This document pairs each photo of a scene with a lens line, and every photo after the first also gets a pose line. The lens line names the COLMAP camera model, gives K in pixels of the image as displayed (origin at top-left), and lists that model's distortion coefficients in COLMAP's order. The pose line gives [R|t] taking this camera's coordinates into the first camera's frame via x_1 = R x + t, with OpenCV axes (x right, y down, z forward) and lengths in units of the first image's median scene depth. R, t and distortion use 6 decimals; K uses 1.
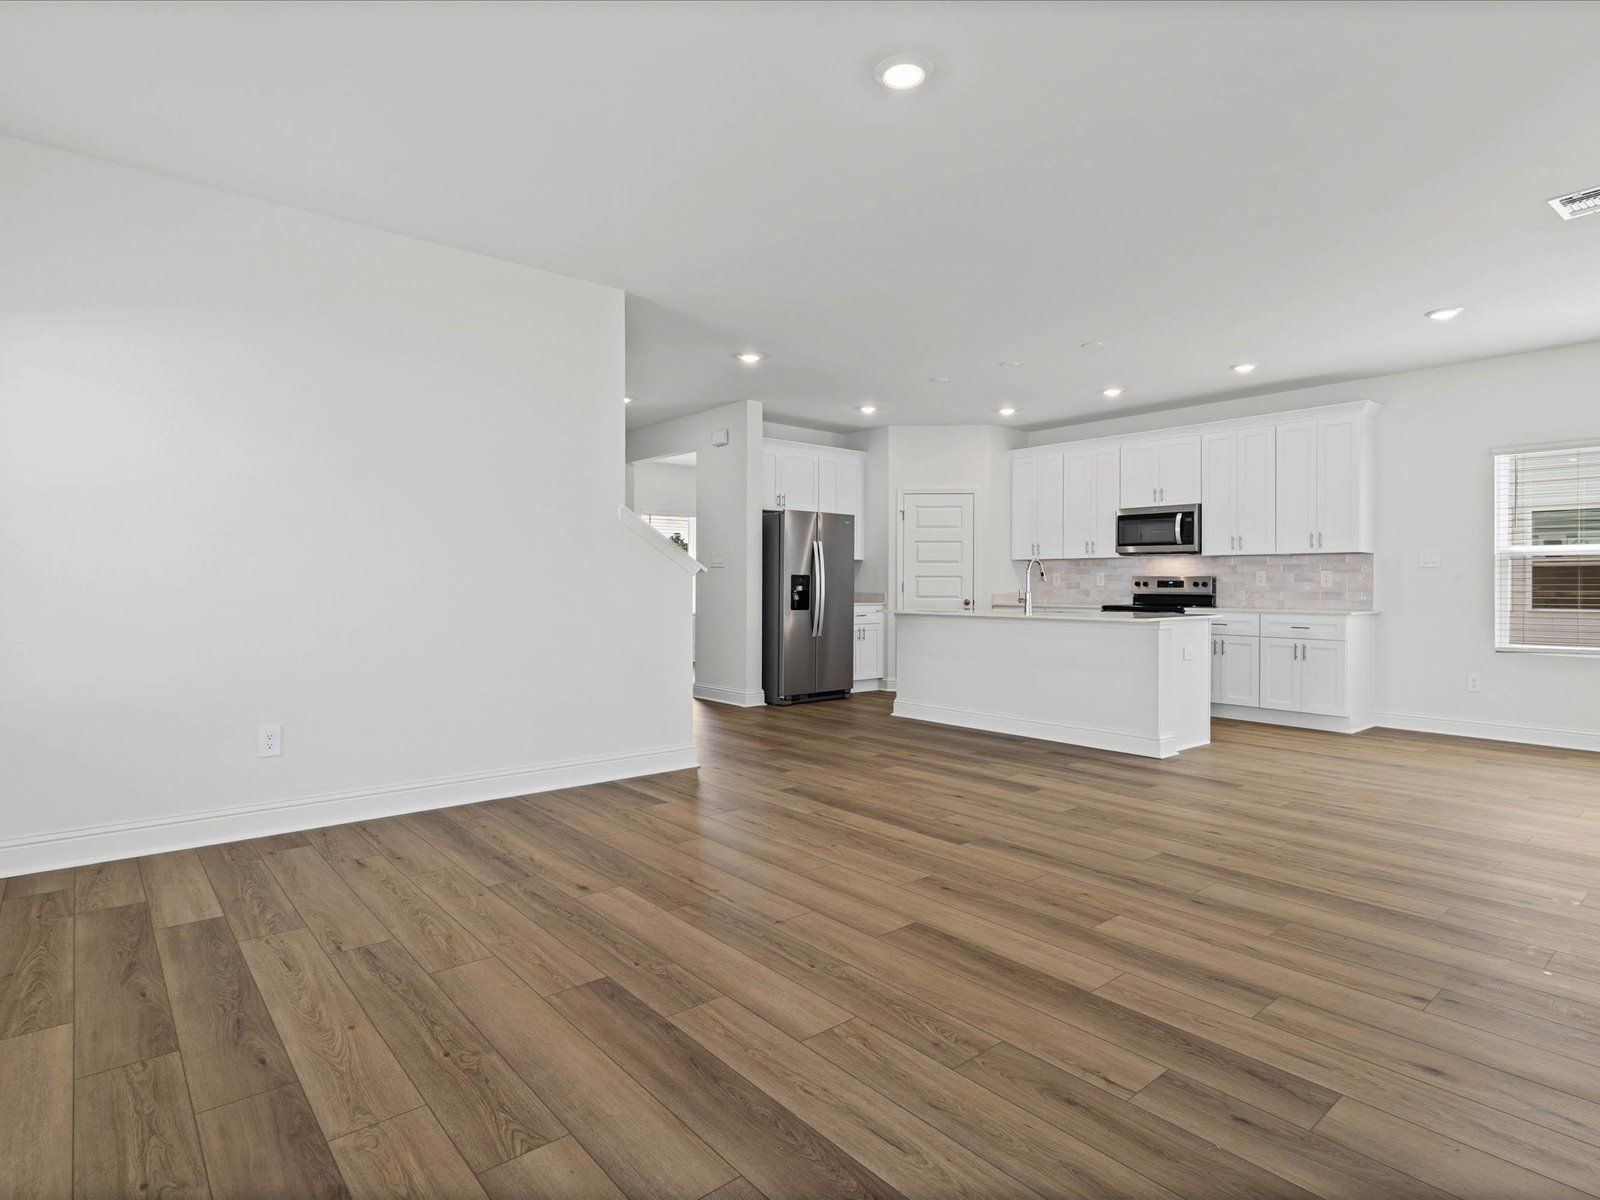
lens RADIAL K [[841.9, 0, 793.5], [0, 841.9, 575.2], [0, 0, 1]] dist [-0.007780, 0.000505]
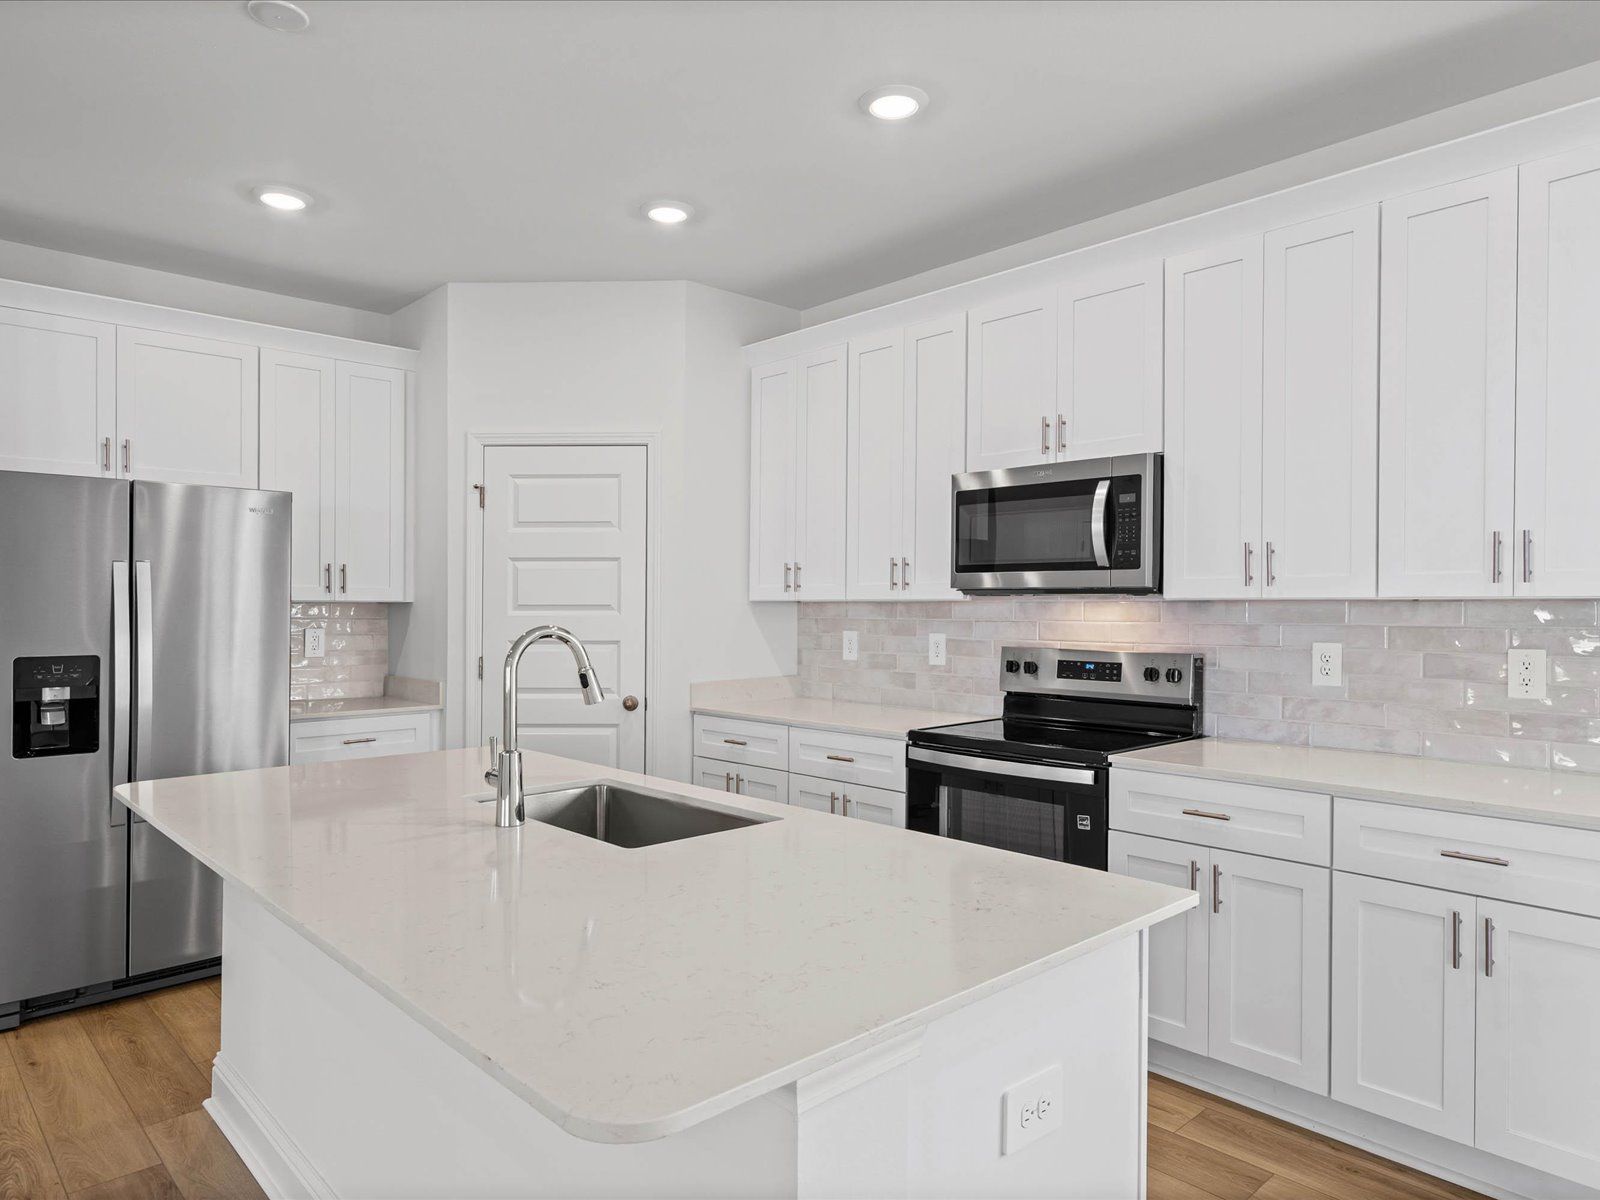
lens RADIAL K [[1015.6, 0, 795.7], [0, 1015.6, 609.4], [0, 0, 1]] dist [0.011279, 0.000254]
pose [[0.998150, -0.004078, 0.060659, 0.326365], [0.003152, 0.999877, 0.015342, -0.028320], [-0.060714, -0.015122, 0.998041, 0.621342]]
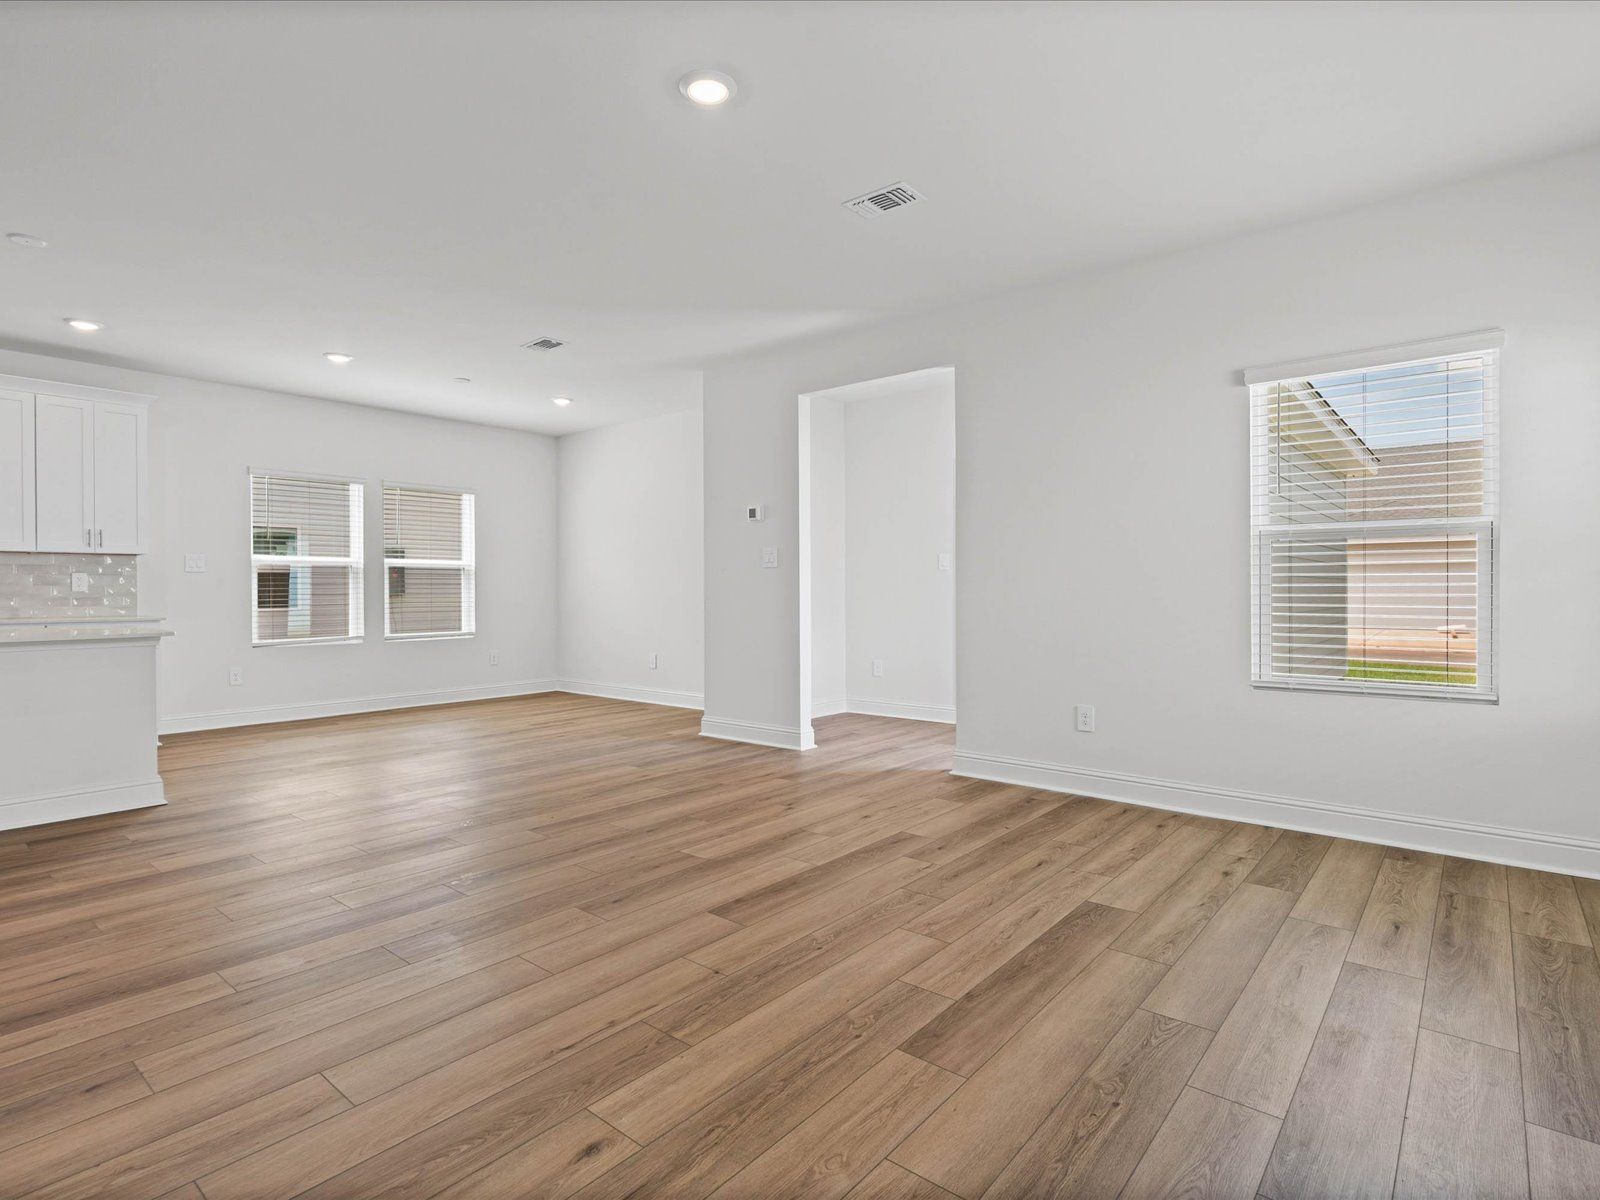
lens RADIAL K [[841.9, 0, 772.7], [0, 841.9, 587.6], [0, 0, 1]] dist [-0.007780, 0.000505]
pose [[-0.161103, -0.001455, 0.986937, -0.350921], [-0.009442, 0.999955, -0.000067, 0.003171], [-0.986893, -0.009329, -0.161109, 0.425549]]
